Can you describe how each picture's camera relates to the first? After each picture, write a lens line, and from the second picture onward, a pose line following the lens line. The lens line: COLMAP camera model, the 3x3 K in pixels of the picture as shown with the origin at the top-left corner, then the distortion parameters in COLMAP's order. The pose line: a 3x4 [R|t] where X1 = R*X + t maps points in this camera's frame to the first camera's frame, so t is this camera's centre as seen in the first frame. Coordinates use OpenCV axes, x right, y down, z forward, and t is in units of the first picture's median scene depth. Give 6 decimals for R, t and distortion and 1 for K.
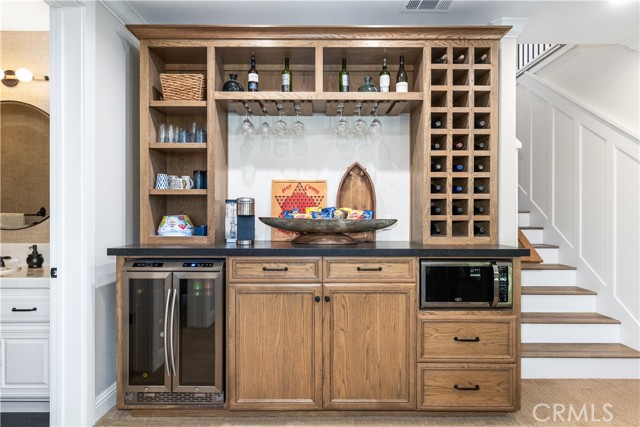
lens RADIAL K [[358.4, 0, 317.0], [0, 358.4, 215.3], [0, 0, 1]] dist [0.002858, -0.000775]
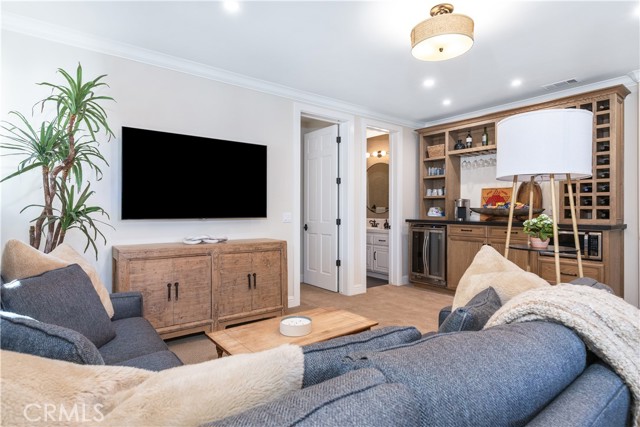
lens RADIAL K [[342.8, 0, 320.5], [0, 342.8, 207.8], [0, 0, 1]] dist [0.000596, 0.001053]
pose [[0.621222, -0.004181, -0.783624, 0.872759], [-0.006387, 0.999926, -0.010398, 0.031731], [0.783609, 0.011464, 0.621149, -0.921848]]
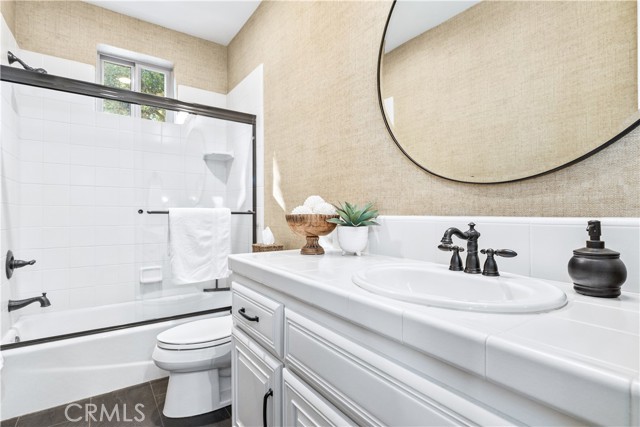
lens RADIAL K [[310.3, 0, 314.6], [0, 310.3, 212.1], [0, 0, 1]] dist [-0.010739, 0.002979]
pose [[0.569990, -0.005735, -0.821632, -0.745763], [0.000273, 0.999977, -0.006790, 0.081178], [0.821652, 0.003645, 0.569978, 0.694363]]
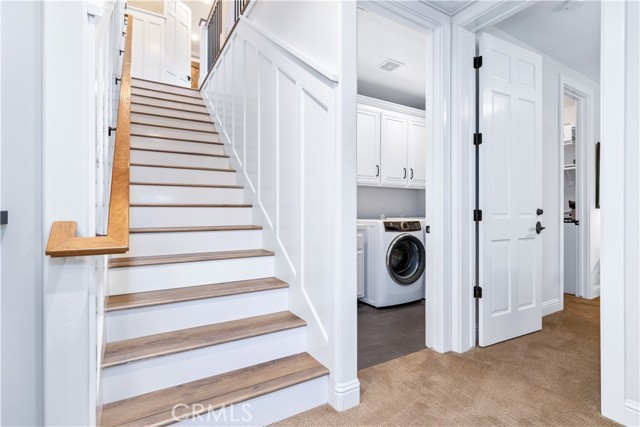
lens RADIAL K [[310.3, 0, 319.4], [0, 310.3, 212.0], [0, 0, 1]] dist [-0.010739, 0.002979]
pose [[0.855754, 0.000677, 0.517382, 0.671893], [-0.000247, 1.000000, -0.000900, 0.084636], [-0.517383, 0.000643, 0.855754, 0.548007]]
